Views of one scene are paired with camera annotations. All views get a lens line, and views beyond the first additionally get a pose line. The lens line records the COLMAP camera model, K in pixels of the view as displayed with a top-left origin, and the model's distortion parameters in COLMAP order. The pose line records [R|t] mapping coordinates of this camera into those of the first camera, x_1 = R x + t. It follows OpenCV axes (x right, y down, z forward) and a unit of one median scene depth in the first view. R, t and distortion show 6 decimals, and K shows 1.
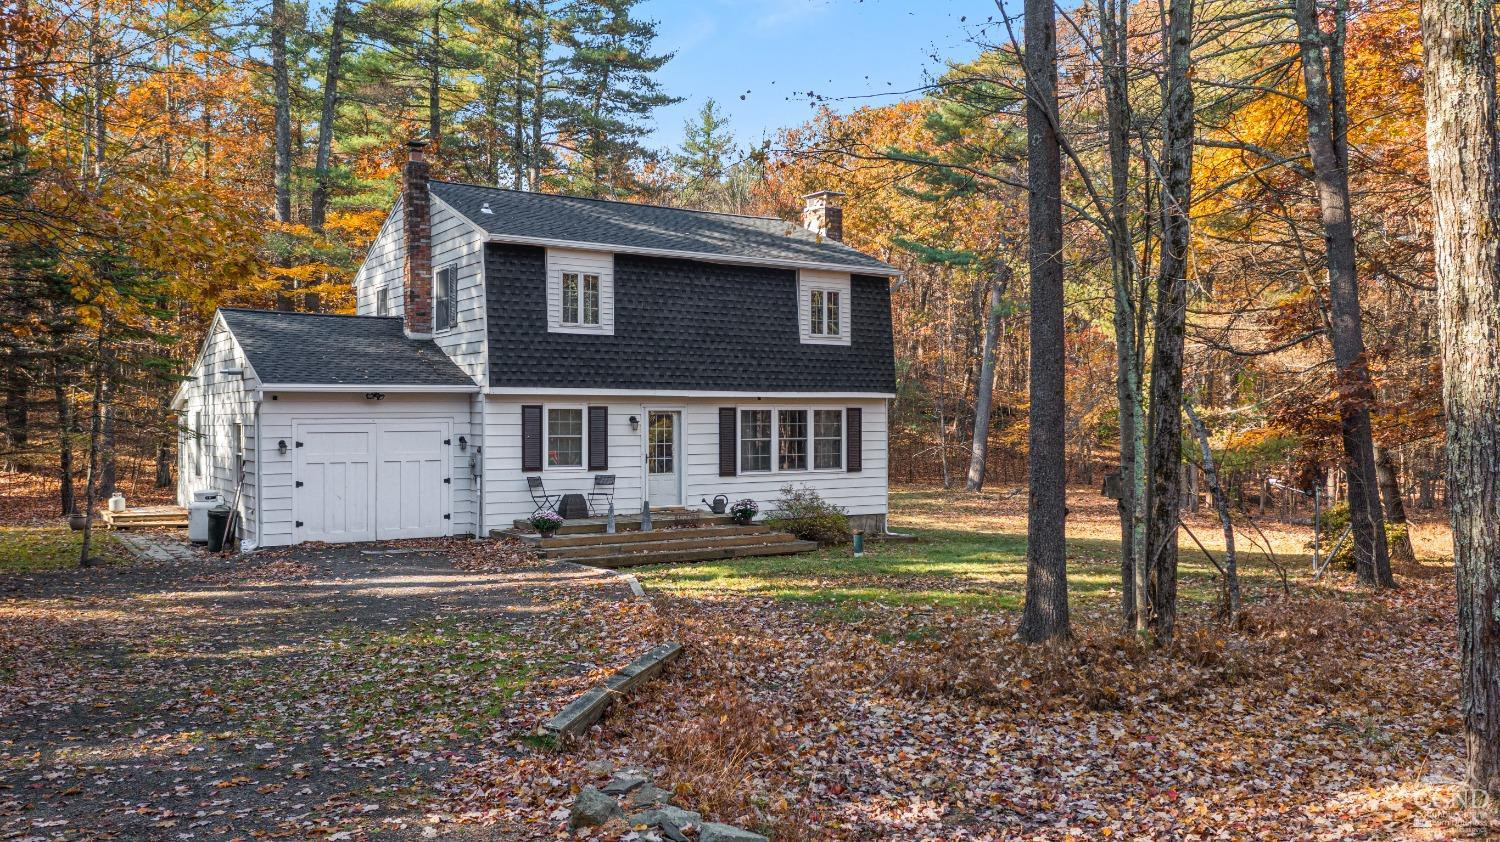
lens RADIAL K [[1203.9, 0, 746.5], [0, 1203.9, 422.9], [0, 0, 1]] dist [-0.001526, 0.002754]
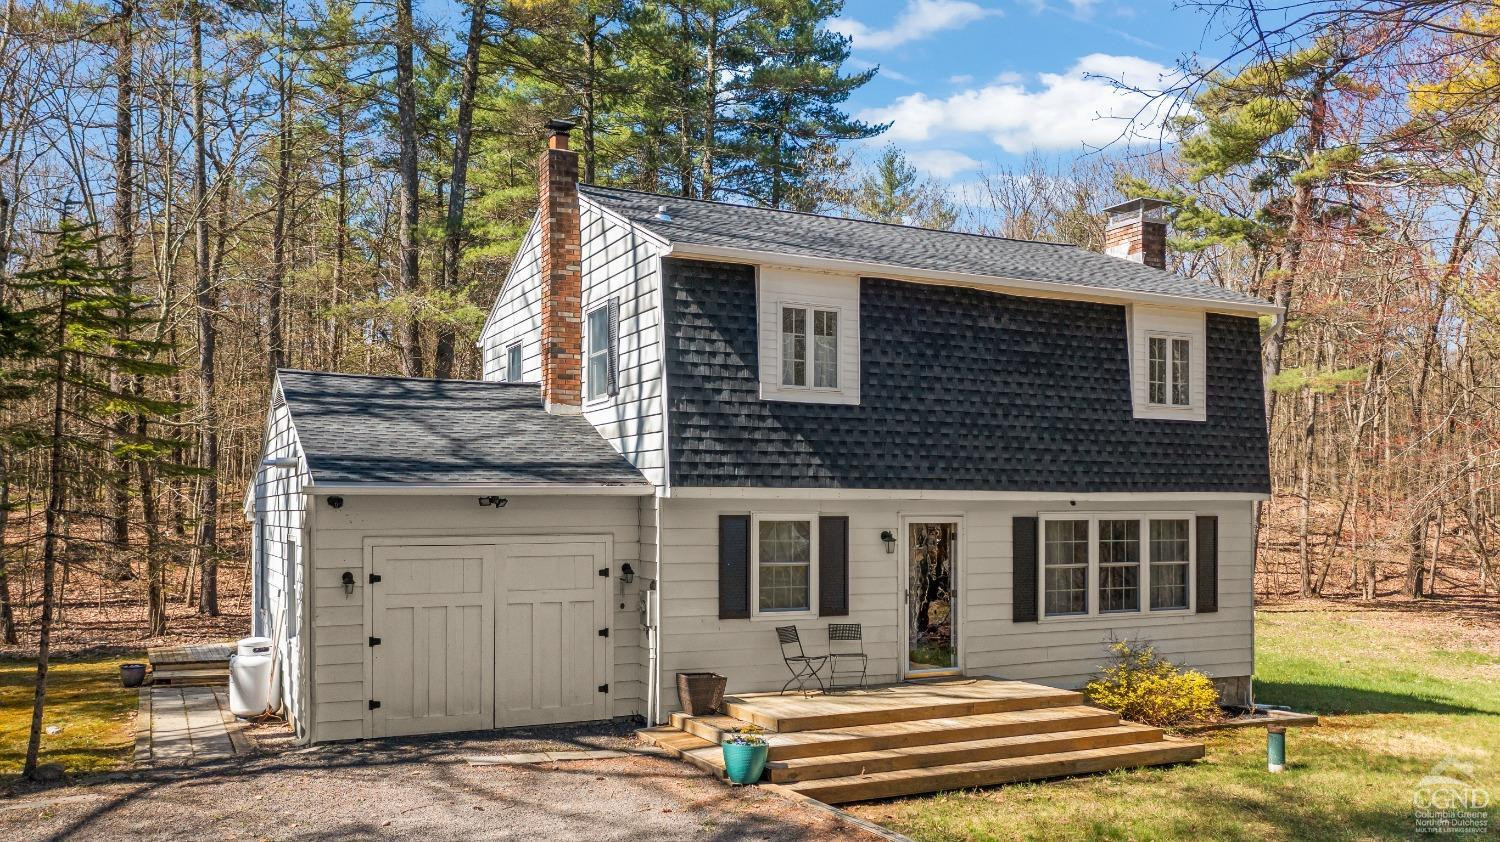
lens RADIAL K [[1230.8, 0, 742.9], [0, 1230.8, 513.6], [0, 0, 1]] dist [0.008197, 0.002626]
pose [[0.991961, 0.004282, -0.126469, -0.085293], [-0.004252, 0.999991, 0.000508, -0.014745], [0.126471, 0.000034, 0.991970, 0.331392]]
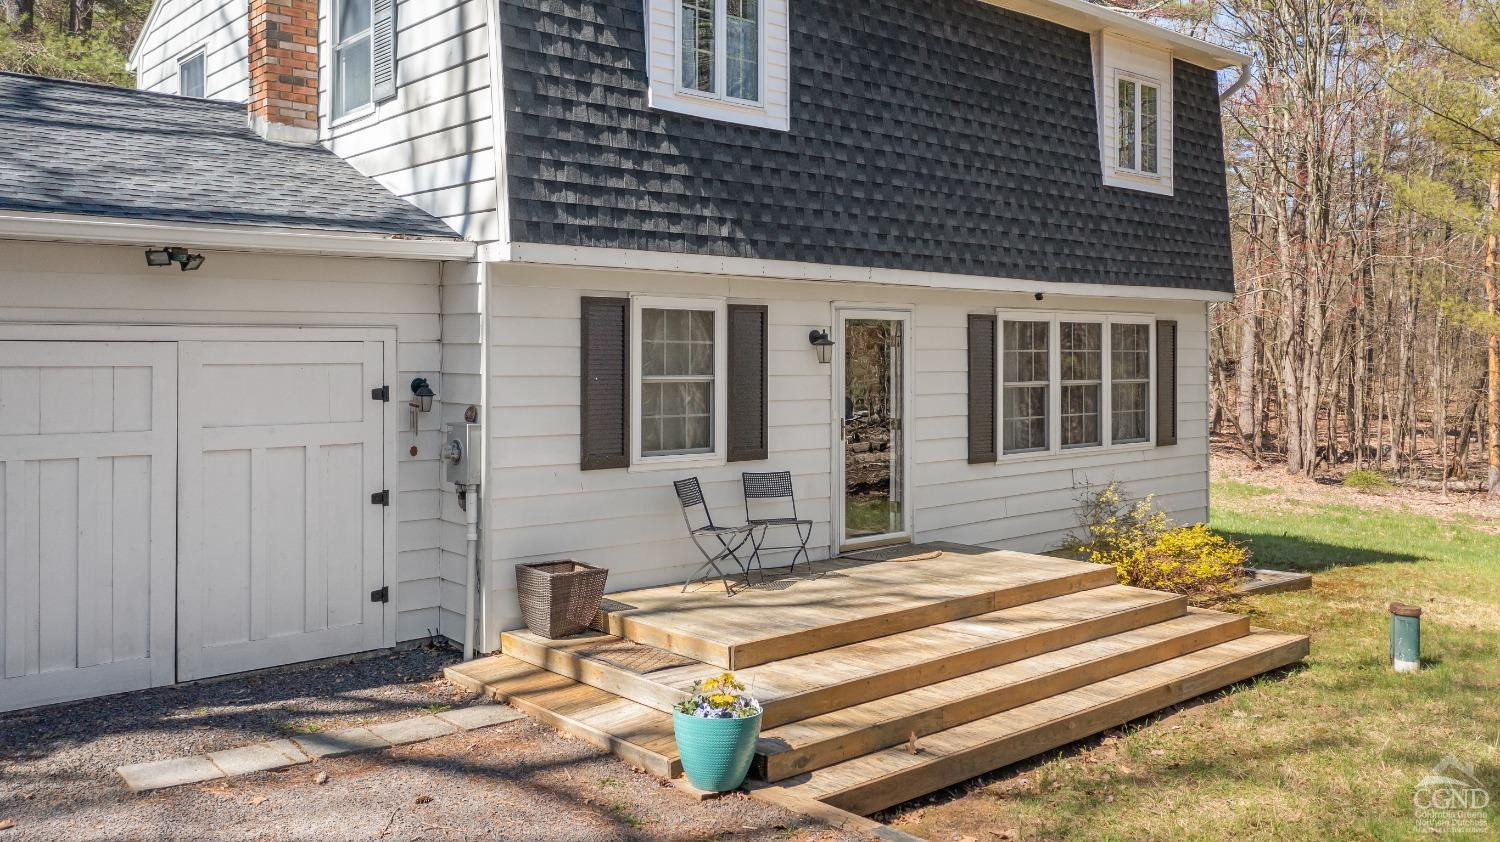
lens RADIAL K [[1237.5, 0, 748.6], [0, 1237.5, 355.1], [0, 0, 1]] dist [0.000819, 0.003060]
pose [[0.990481, 0.005512, 0.137538, -0.174110], [-0.005533, 0.999985, -0.000234, 0.003307], [-0.137537, -0.000530, 0.990496, 0.559970]]
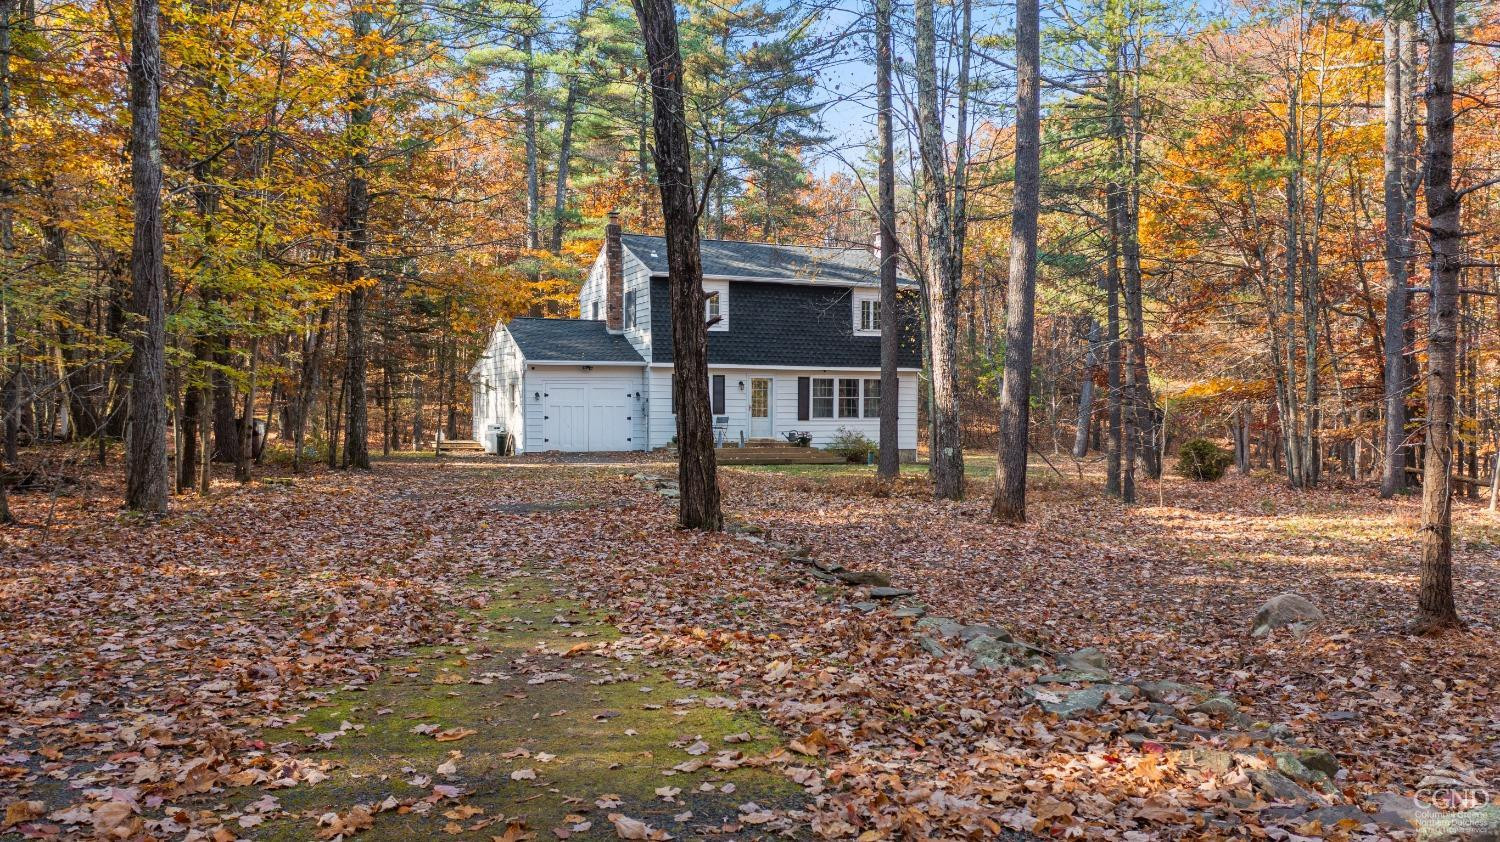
lens RADIAL K [[1229.1, 0, 746.9], [0, 1229.1, 519.8], [0, 0, 1]] dist [0.001839, 0.004382]
pose [[0.981668, 0.022907, -0.189218, 0.227516], [-0.006995, 0.996413, 0.084337, 0.039982], [0.190471, -0.081468, 0.978307, -0.626468]]
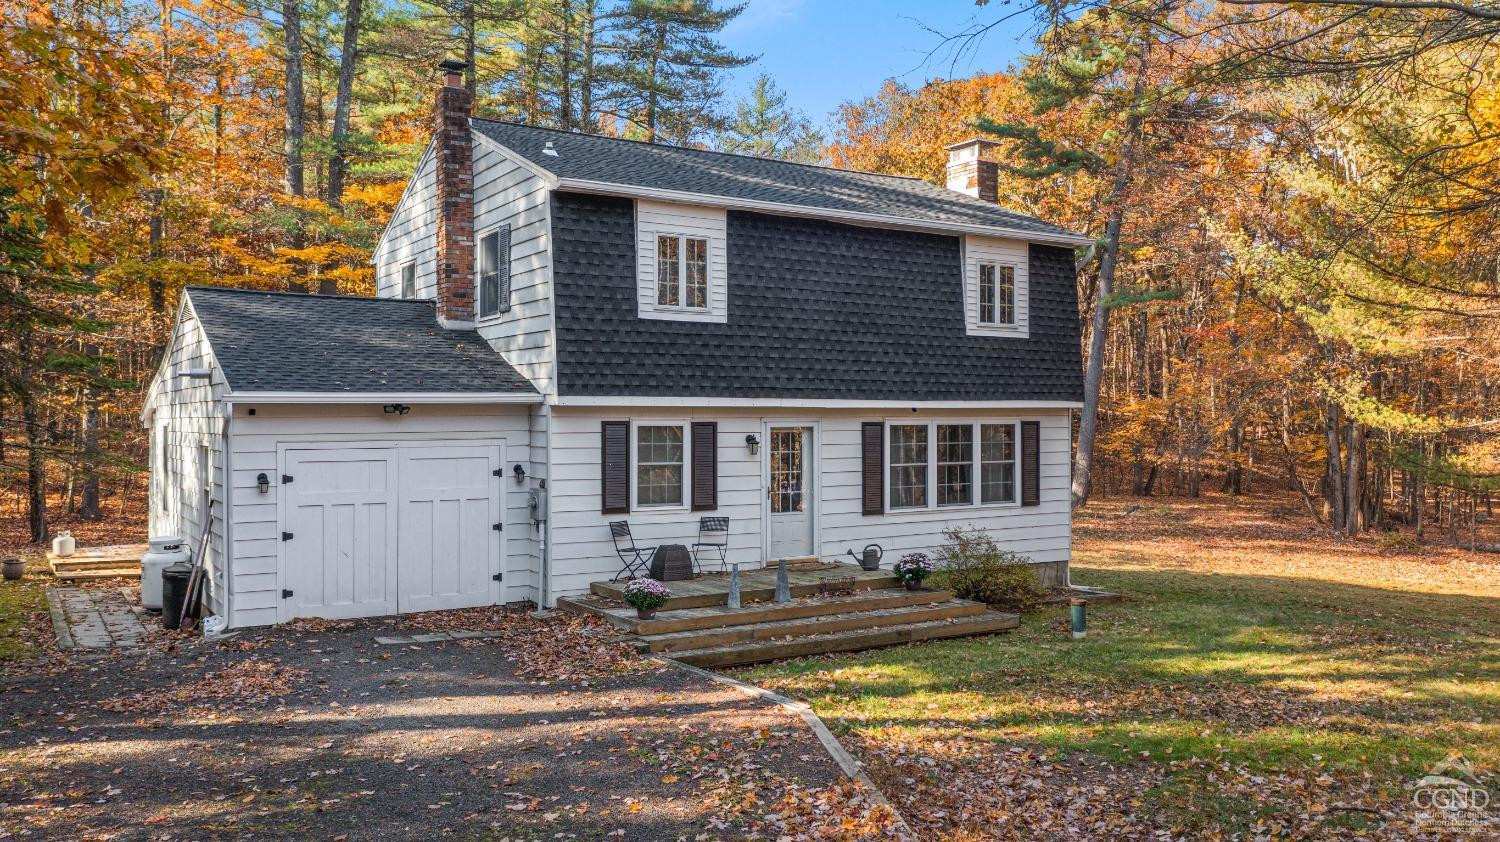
lens RADIAL K [[1203.9, 0, 746.5], [0, 1203.9, 422.9], [0, 0, 1]] dist [-0.001526, 0.002754]
pose [[0.999731, 0.001458, -0.023141, -0.078344], [-0.001424, 0.999998, 0.001483, -0.013629], [0.023143, -0.001450, 0.999731, 0.268806]]
